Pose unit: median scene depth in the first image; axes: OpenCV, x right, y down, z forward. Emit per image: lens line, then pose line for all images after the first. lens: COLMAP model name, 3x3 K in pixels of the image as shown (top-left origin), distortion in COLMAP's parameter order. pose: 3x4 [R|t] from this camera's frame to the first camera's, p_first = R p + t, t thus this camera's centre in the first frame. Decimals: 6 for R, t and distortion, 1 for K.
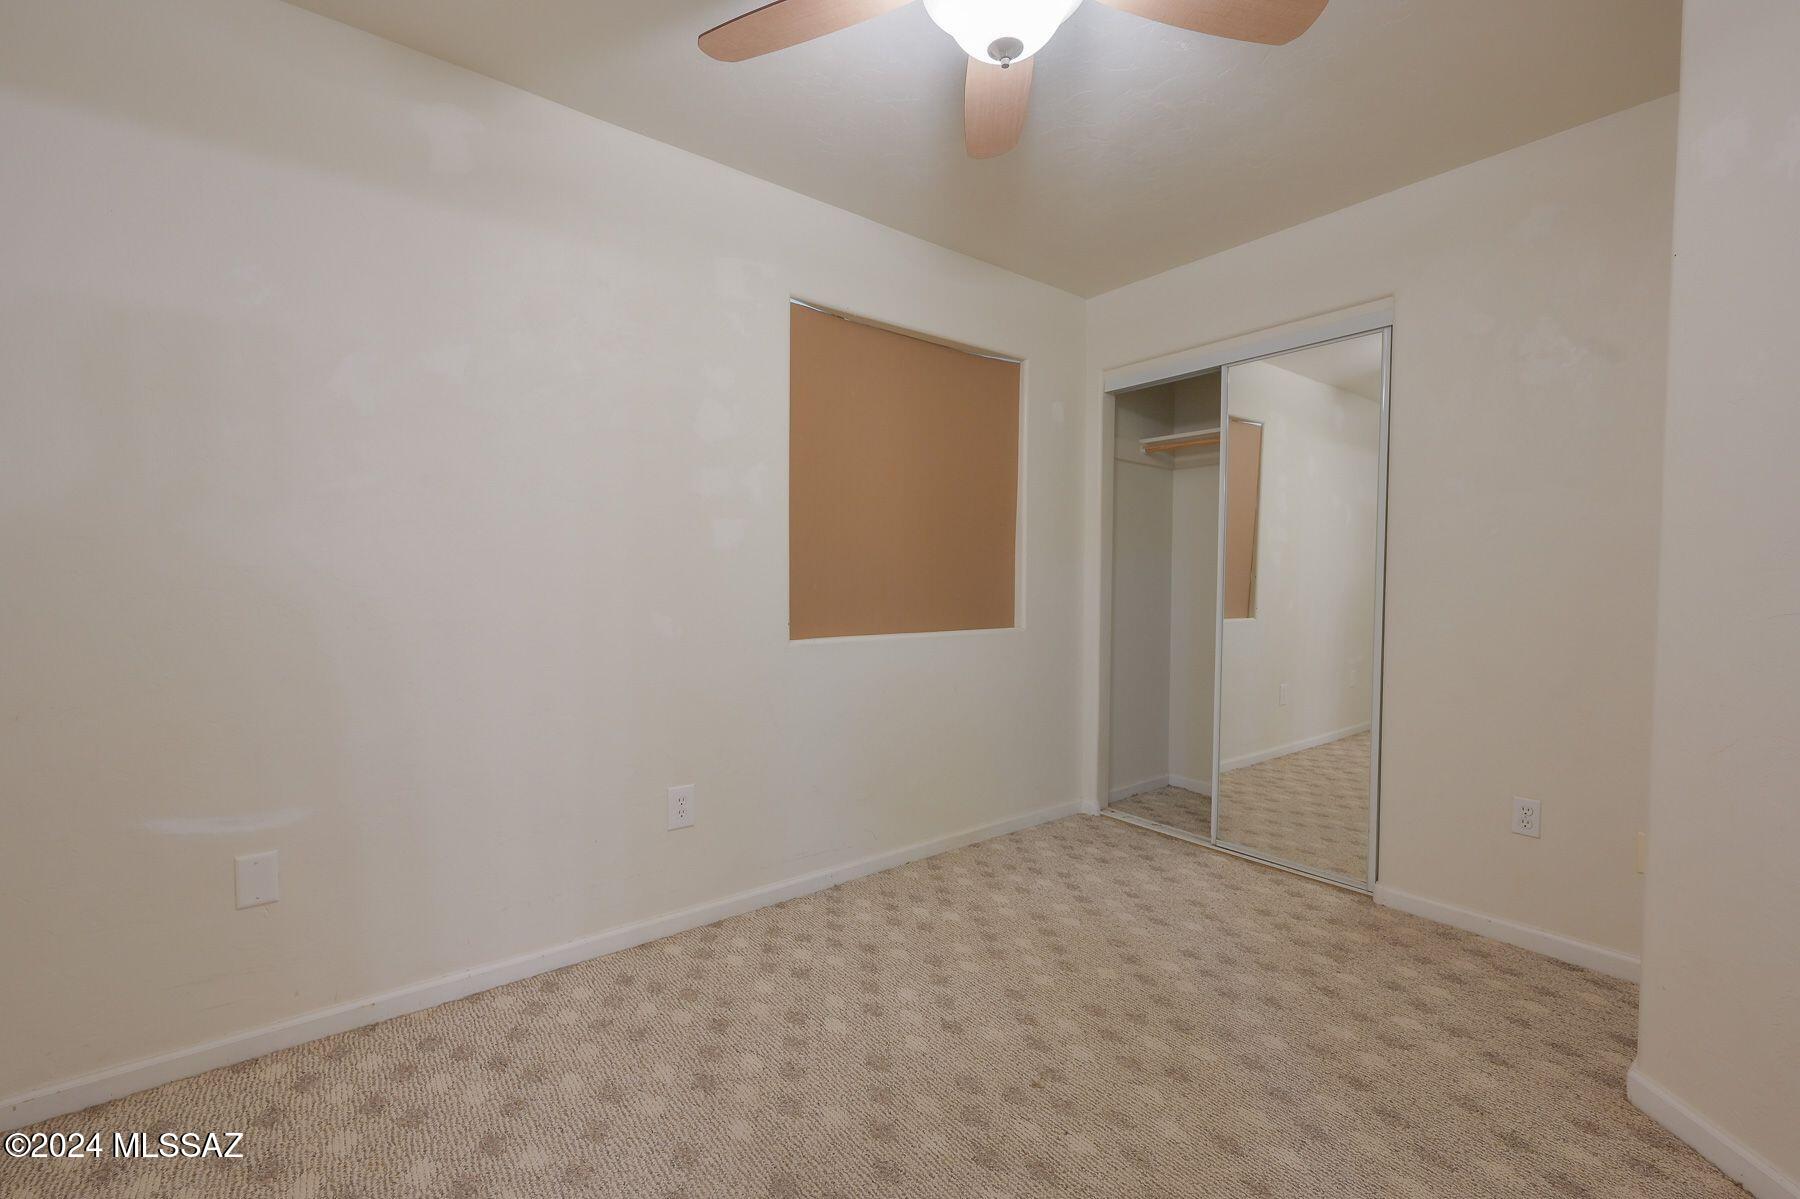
lens RADIAL K [[752.6, 0, 899.8], [0, 752.6, 587.2], [0, 0, 1]] dist [0.000509, -0.000340]
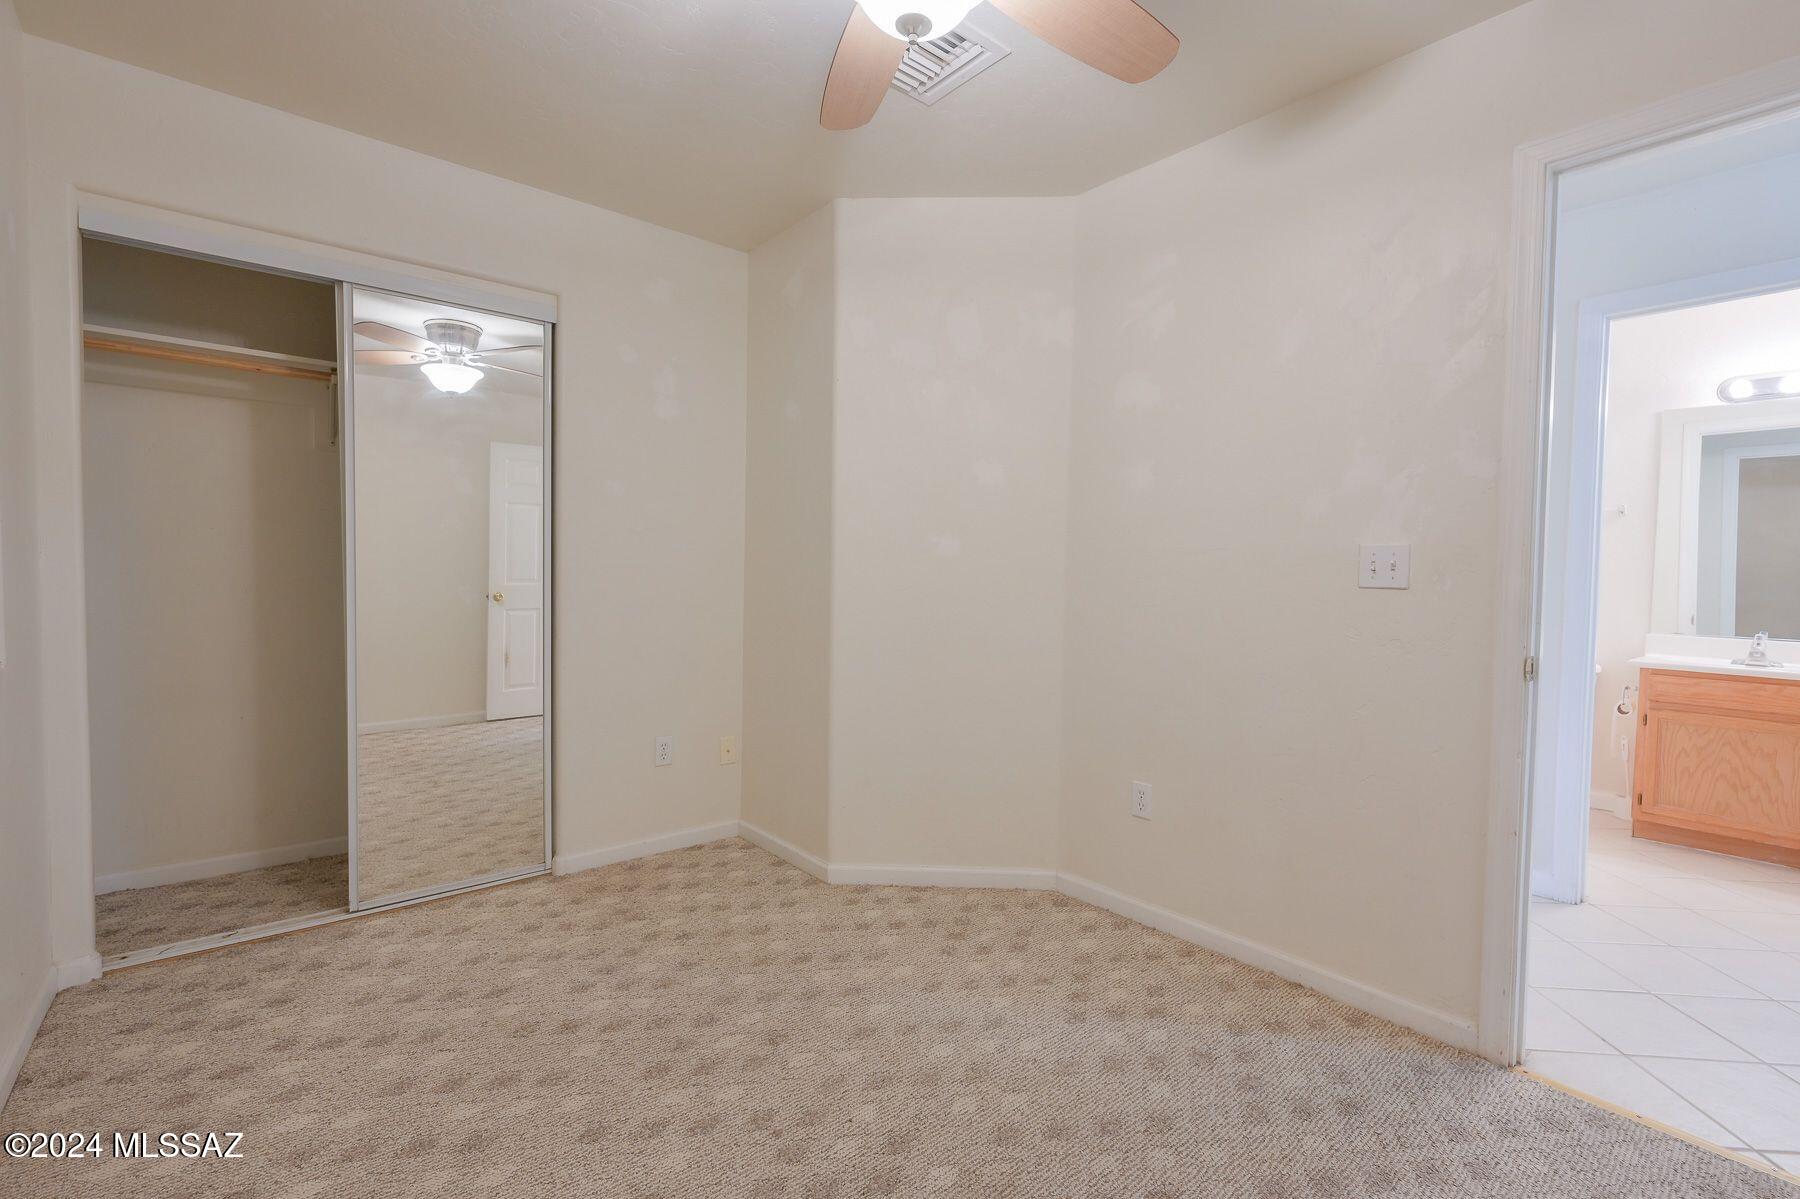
lens RADIAL K [[787.8, 0, 898.4], [0, 787.8, 604.1], [0, 0, 1]] dist [0.000517, -0.000002]
pose [[-0.030094, -0.047077, 0.998438, -0.494092], [-0.001740, 0.998891, 0.047046, -0.015960], [-0.999546, -0.000322, -0.030142, 0.584882]]
